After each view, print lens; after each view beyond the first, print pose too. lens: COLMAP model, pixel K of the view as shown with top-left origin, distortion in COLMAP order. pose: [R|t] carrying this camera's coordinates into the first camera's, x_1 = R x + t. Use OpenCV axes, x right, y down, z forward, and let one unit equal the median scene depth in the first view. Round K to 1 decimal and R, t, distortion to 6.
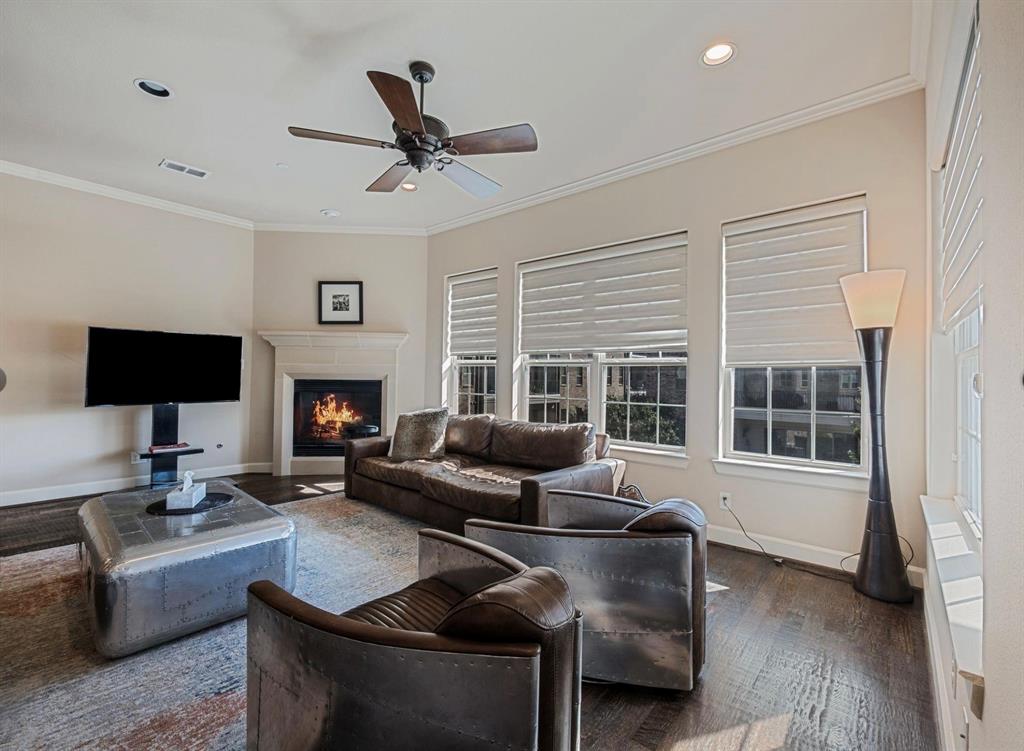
lens RADIAL K [[452.9, 0, 518.1], [0, 452.9, 370.6], [0, 0, 1]] dist [-0.004259, -0.000124]
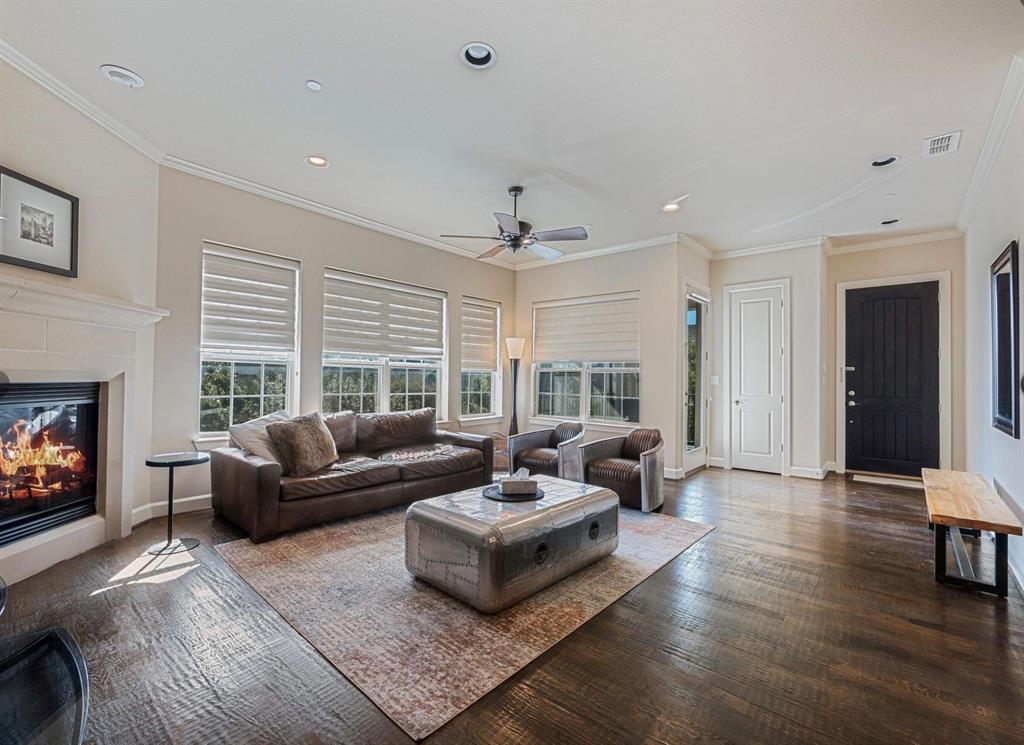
lens RADIAL K [[445.2, 0, 517.2], [0, 445.2, 373.4], [0, 0, 1]] dist [-0.006617, 0.000000]
pose [[-0.008692, -0.001813, 0.999961, -1.286369], [-0.028095, 0.999604, 0.001568, -0.007318], [-0.999567, -0.028080, -0.008739, 0.701557]]
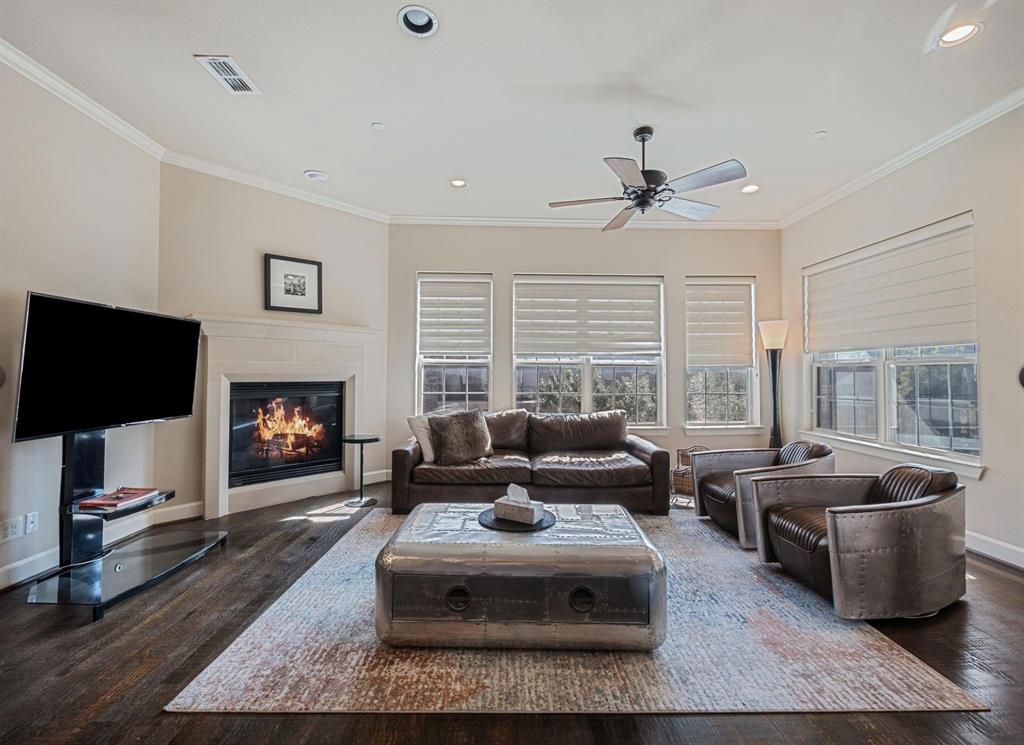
lens RADIAL K [[445.2, 0, 517.2], [0, 445.2, 367.6], [0, 0, 1]] dist [-0.006617, 0.000000]
pose [[0.738325, 0.000625, 0.674445, -0.925423], [-0.002035, 0.999997, 0.001301, -0.009045], [-0.674442, -0.002333, 0.738324, 0.229155]]
